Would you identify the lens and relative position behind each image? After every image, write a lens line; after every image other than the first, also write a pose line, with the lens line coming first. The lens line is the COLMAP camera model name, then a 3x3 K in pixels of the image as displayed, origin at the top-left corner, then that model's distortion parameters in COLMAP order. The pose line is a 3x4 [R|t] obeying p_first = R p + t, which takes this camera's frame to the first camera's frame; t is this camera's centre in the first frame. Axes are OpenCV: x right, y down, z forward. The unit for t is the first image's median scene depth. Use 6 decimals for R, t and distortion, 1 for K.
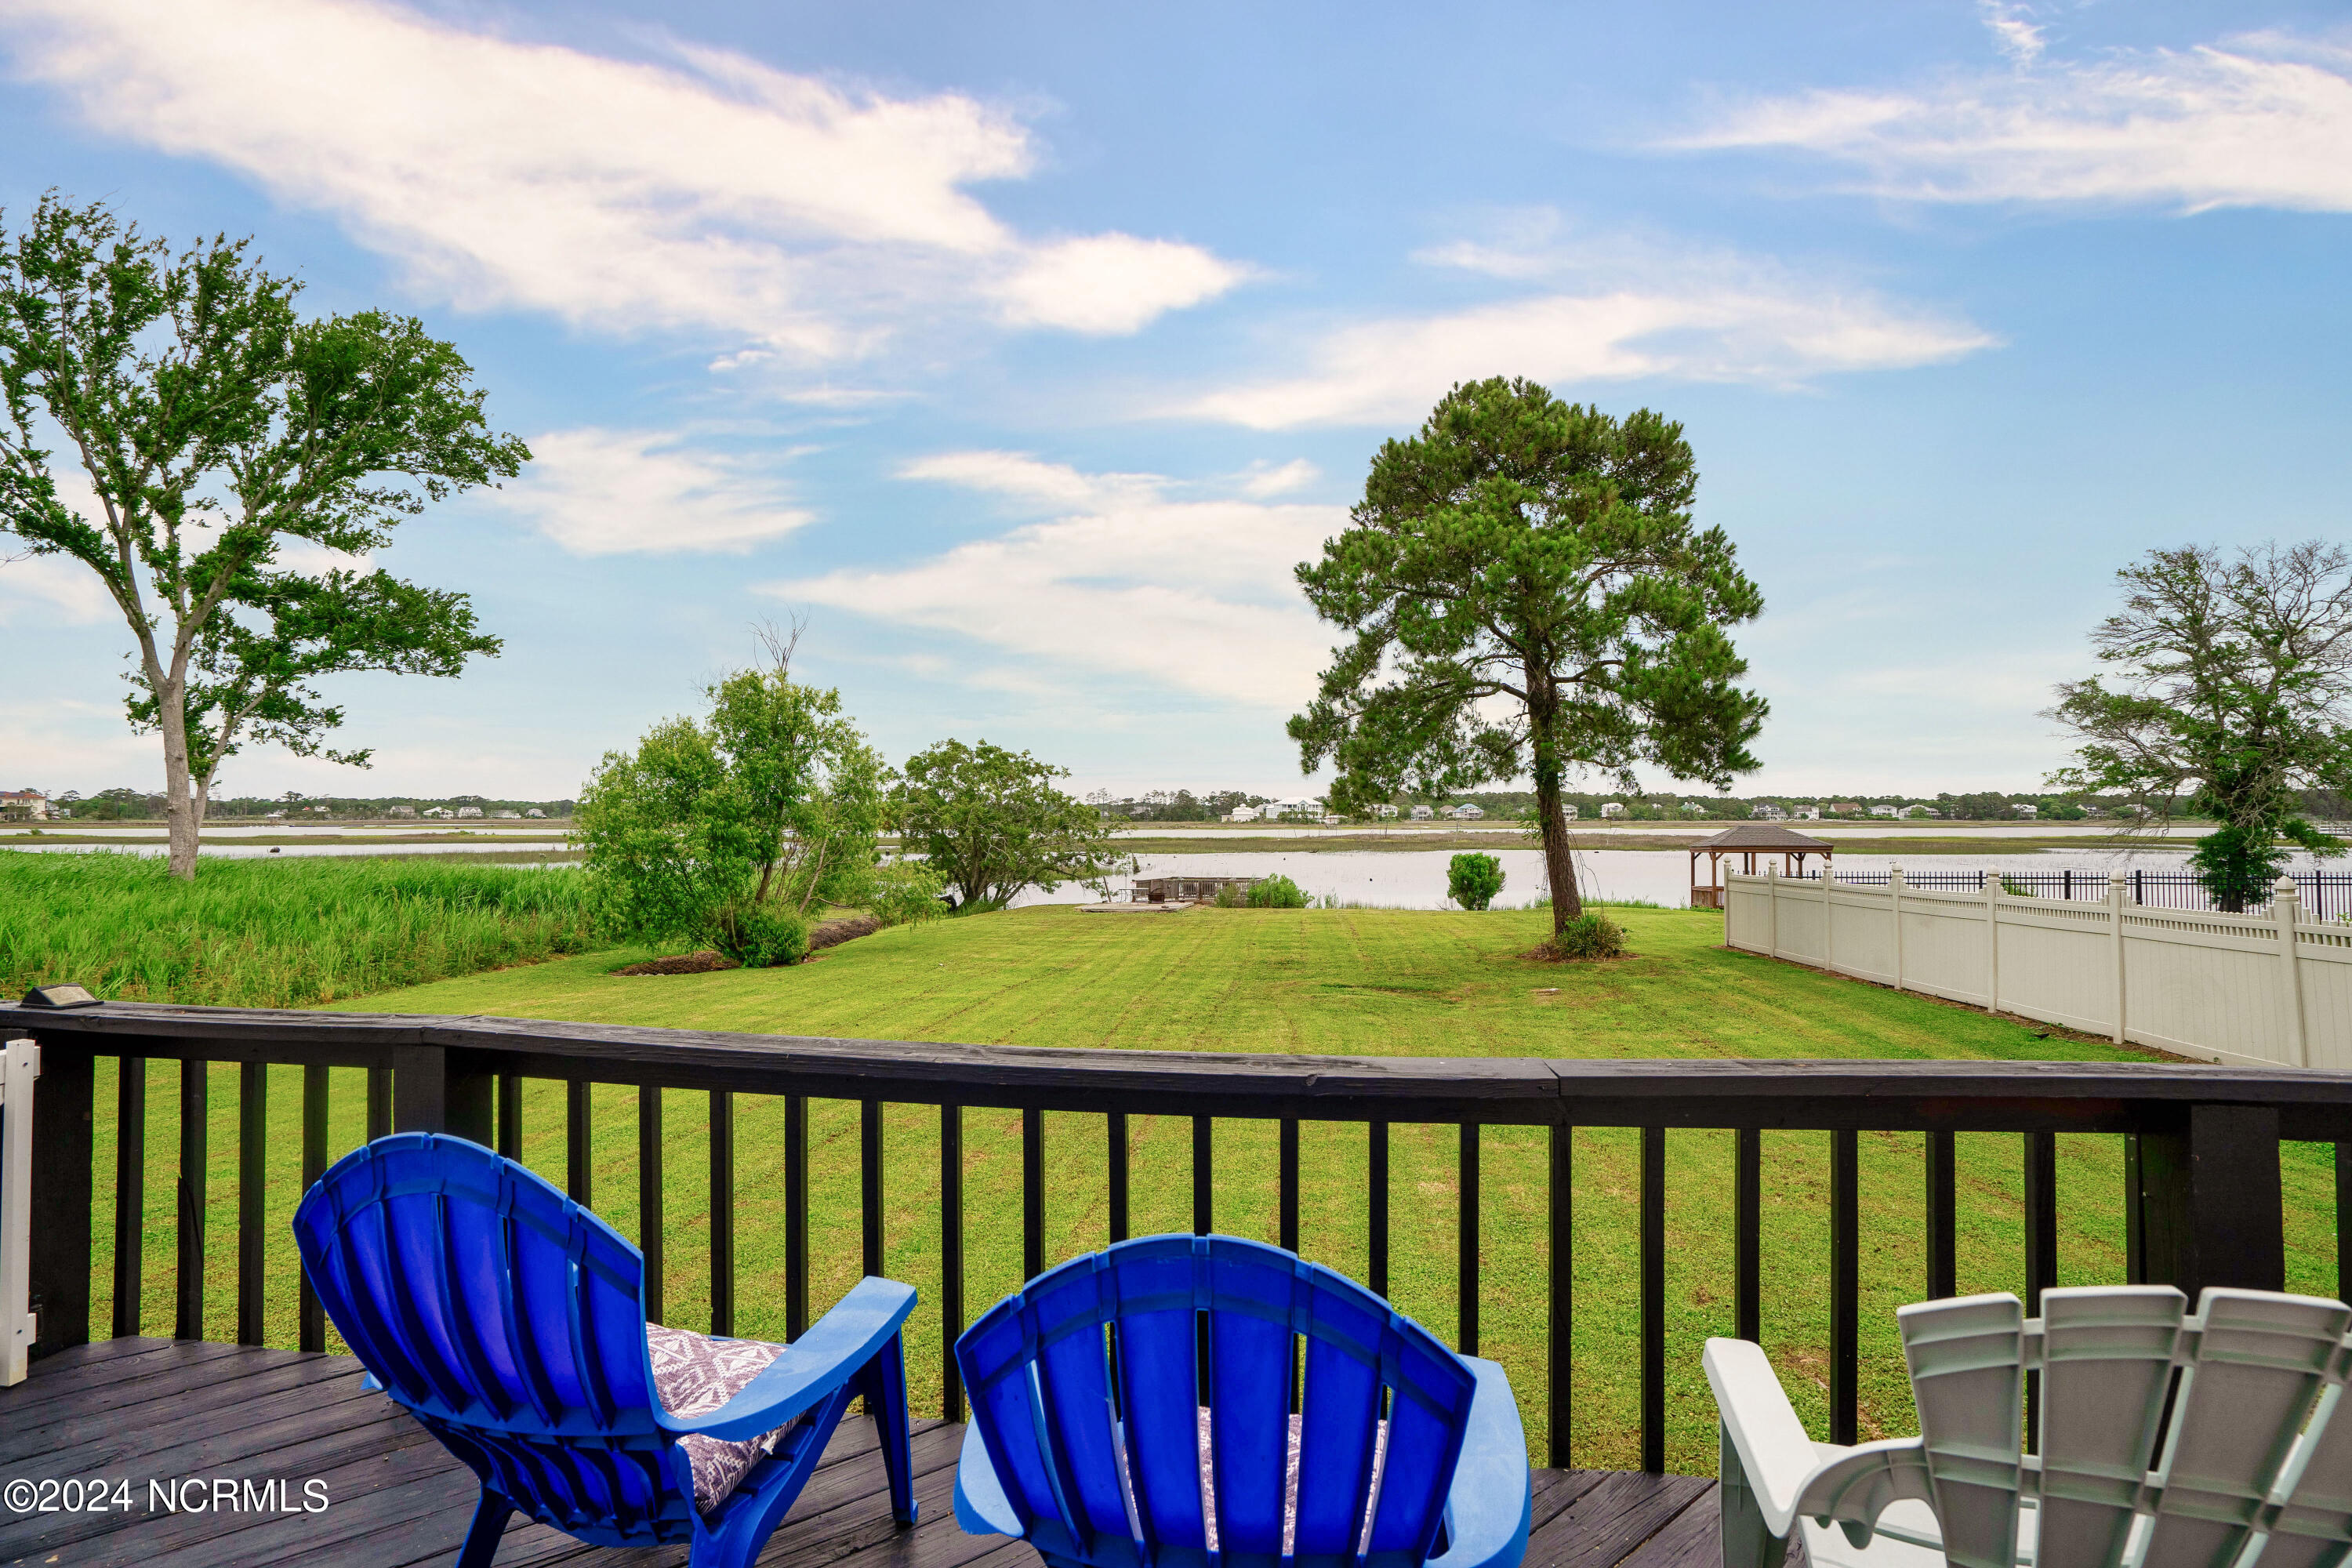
lens RADIAL K [[1099.4, 0, 1175.5], [0, 1099.4, 780.1], [0, 0, 1]] dist [-0.047921, 0.017584]
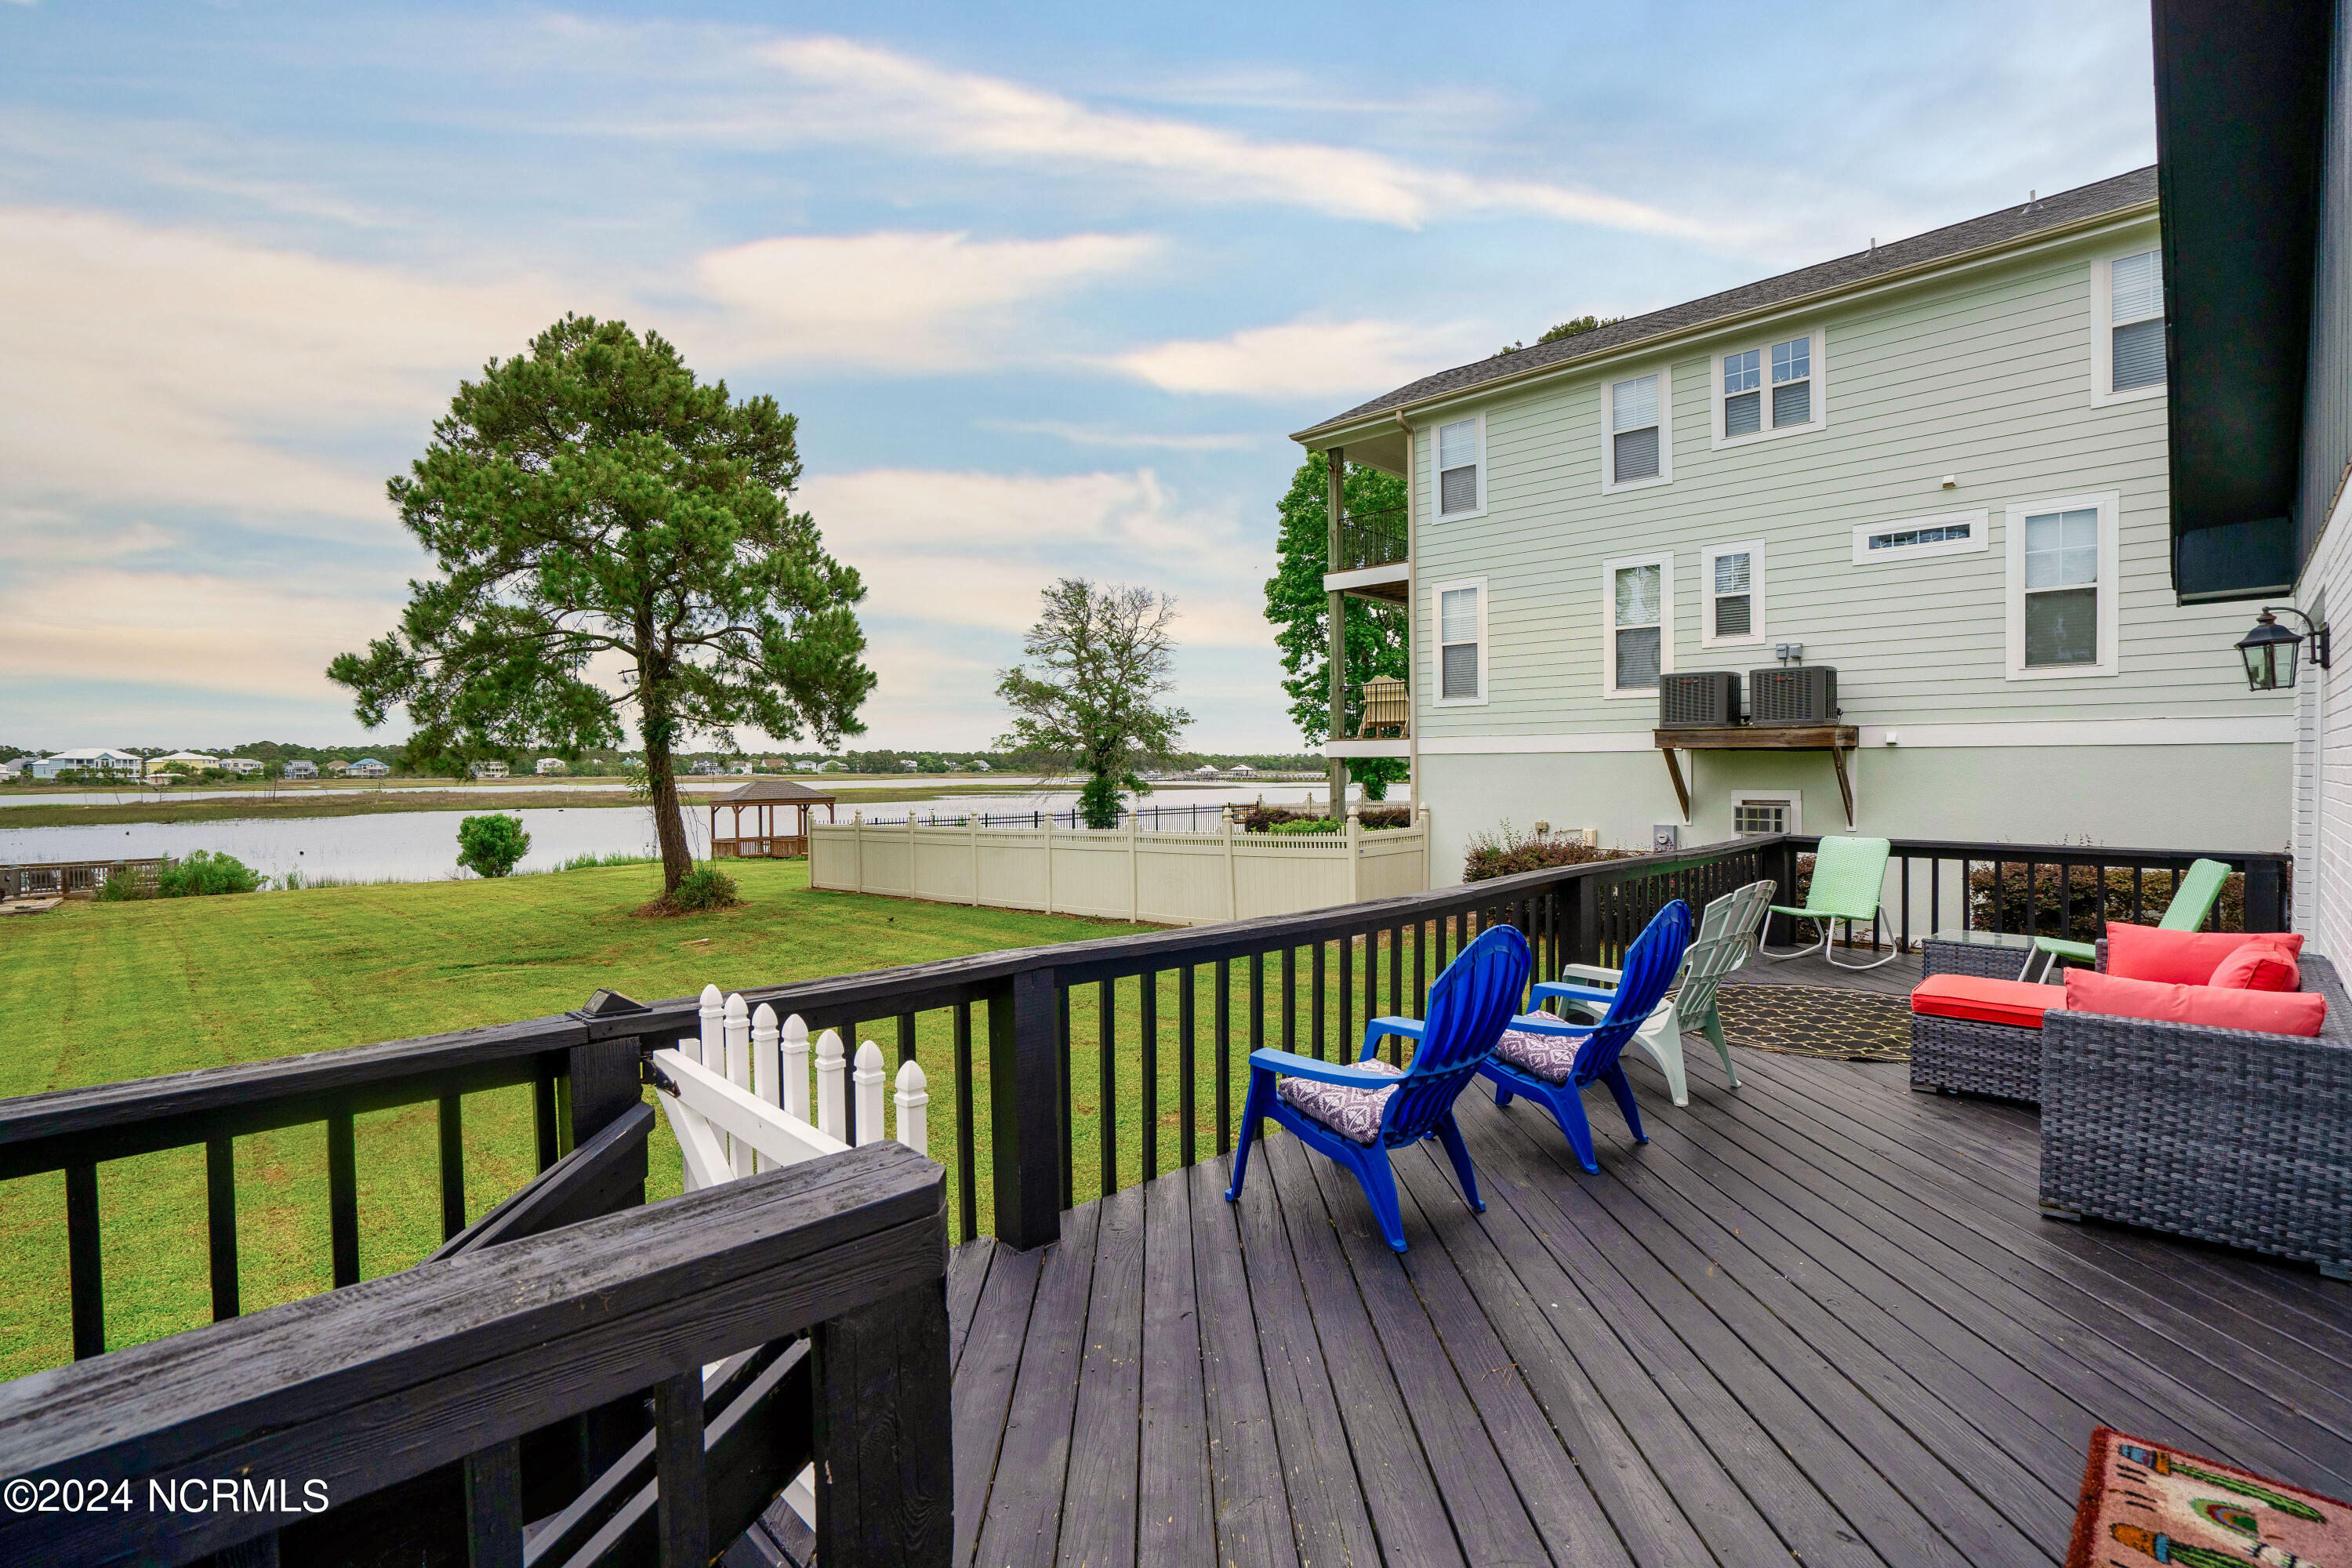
lens RADIAL K [[1099.4, 0, 1177.4], [0, 1099.4, 773.2], [0, 0, 1]] dist [-0.047921, 0.017584]
pose [[0.608274, -0.008537, 0.793681, -0.144408], [-0.019159, 0.999493, 0.025434, -0.002126], [-0.793496, -0.030677, 0.607802, 0.009514]]
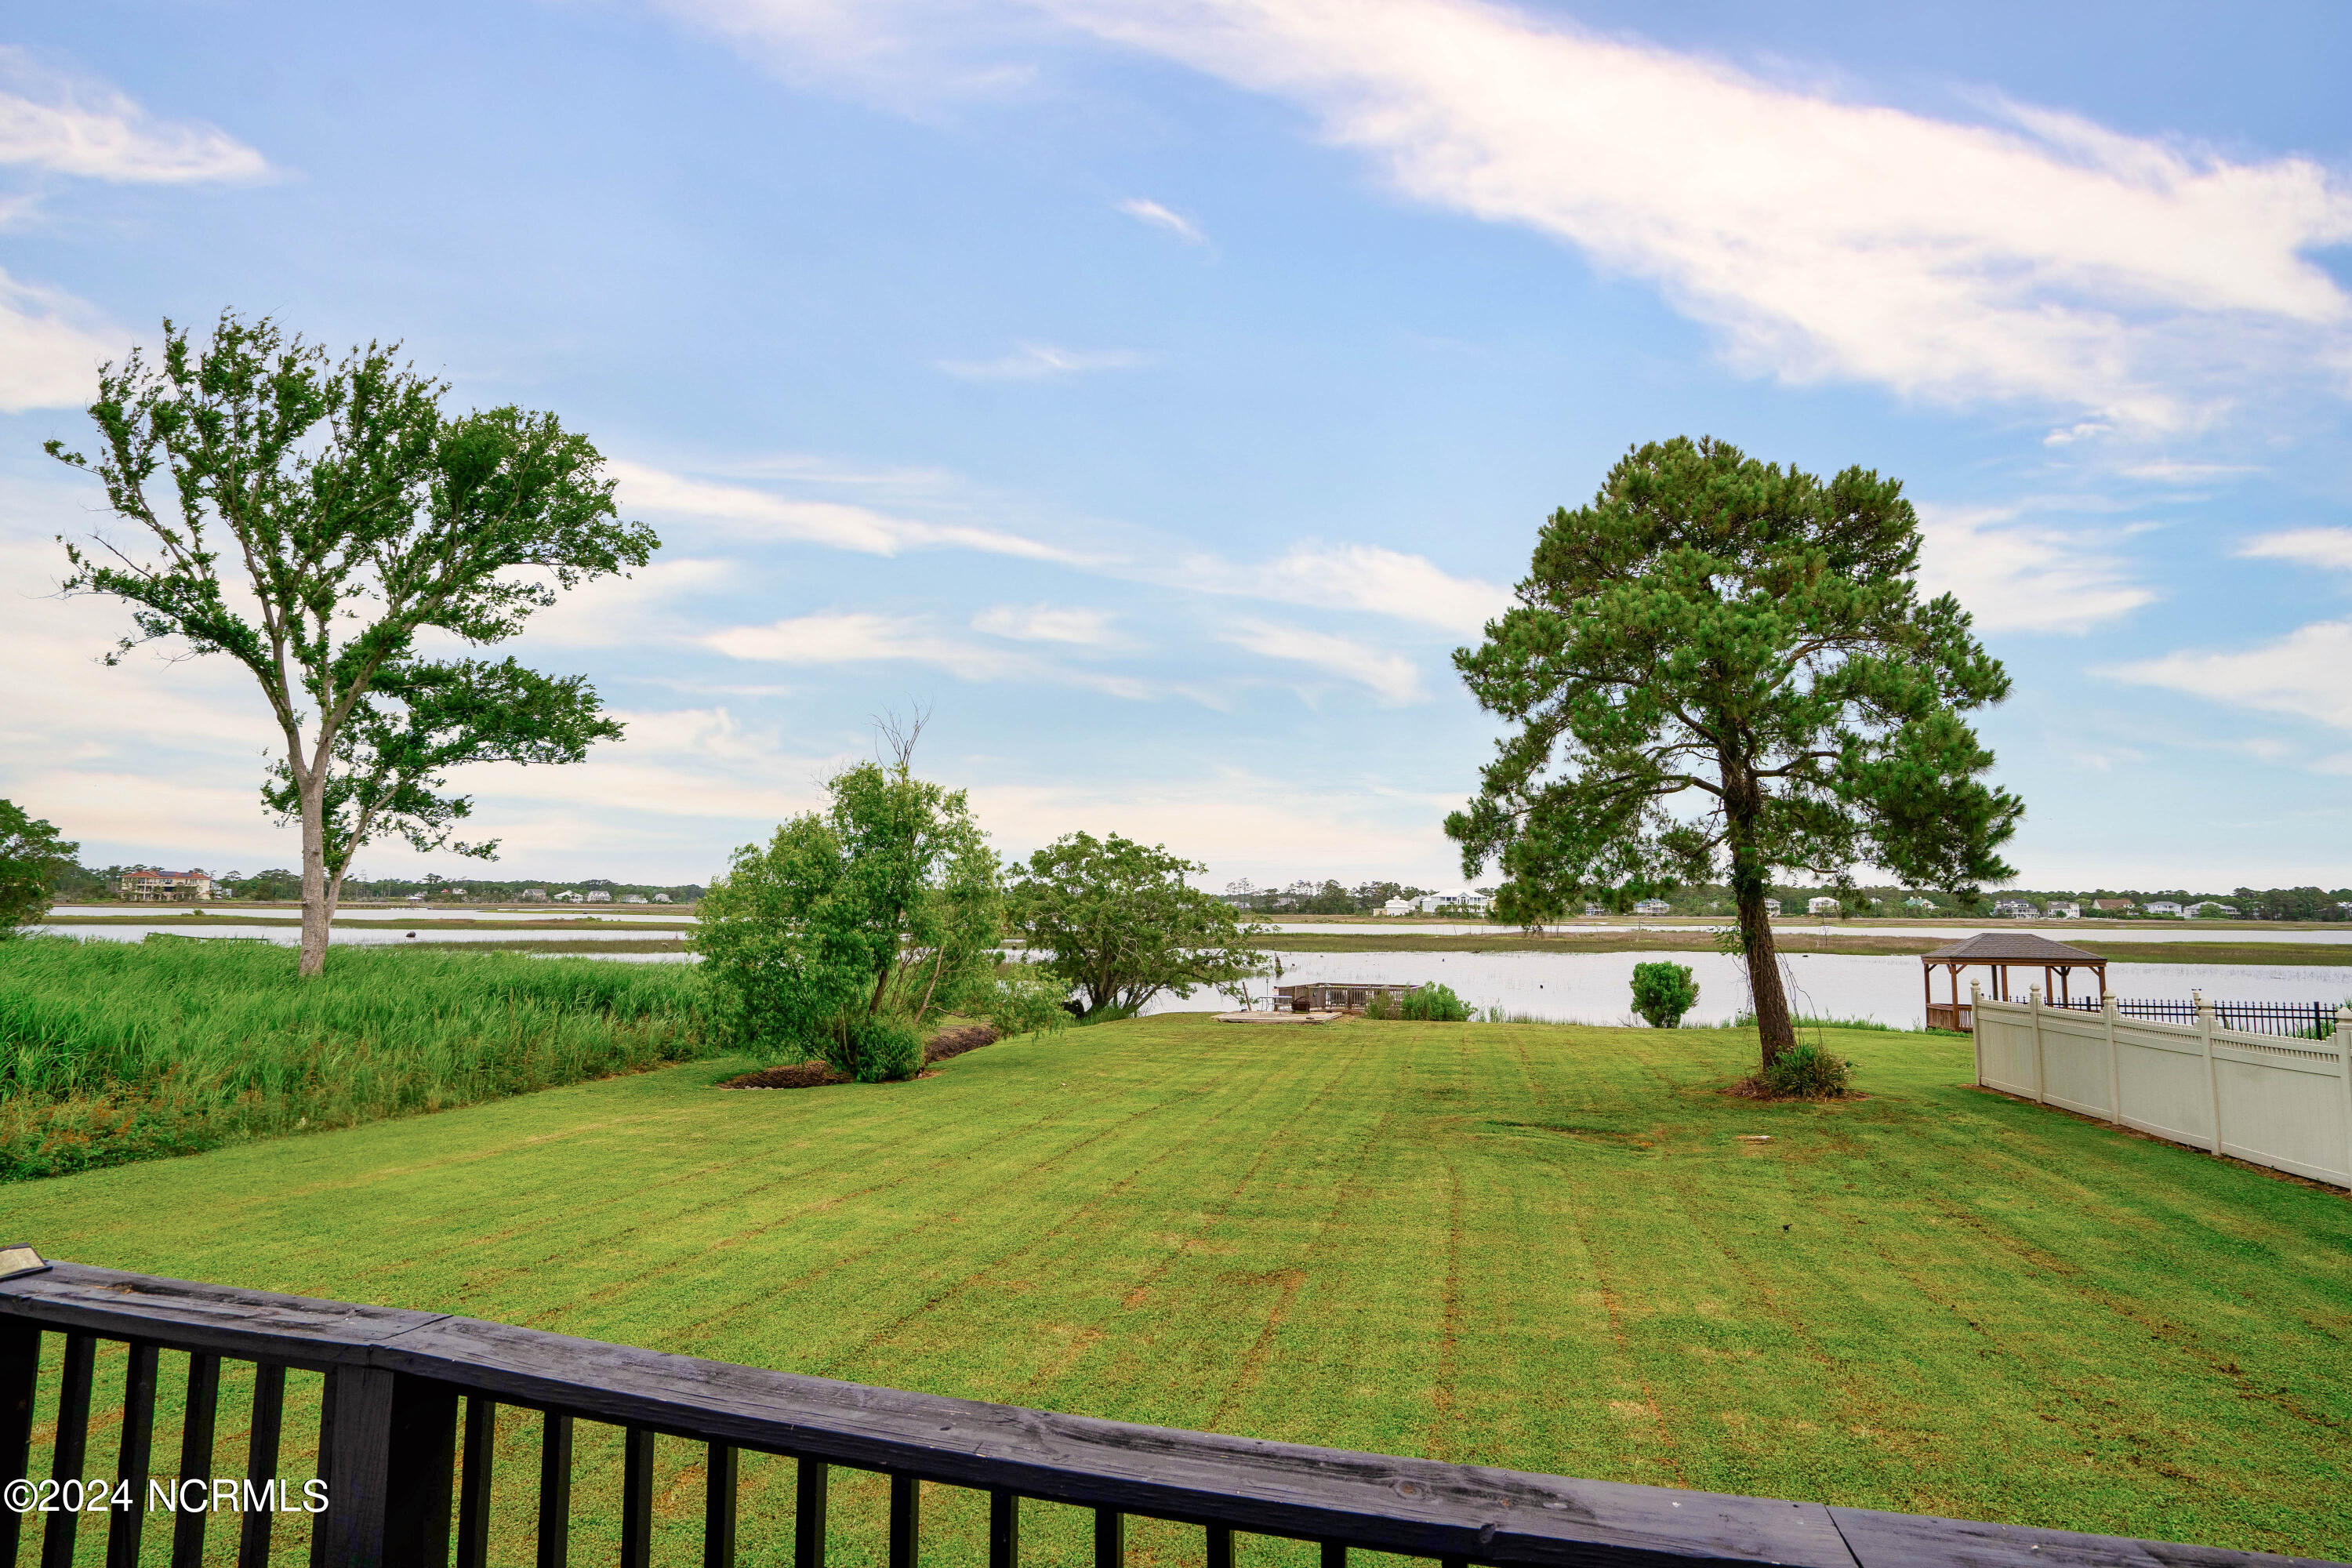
lens RADIAL K [[1179.2, 0, 1179.9], [0, 1179.2, 784.0], [0, 0, 1]] dist [-0.034602, 0.015303]
pose [[0.992772, -0.002470, -0.119989, 0.001632], [-0.005985, 0.997525, -0.070050, -0.012257], [0.119865, 0.070262, 0.990301, 0.015186]]
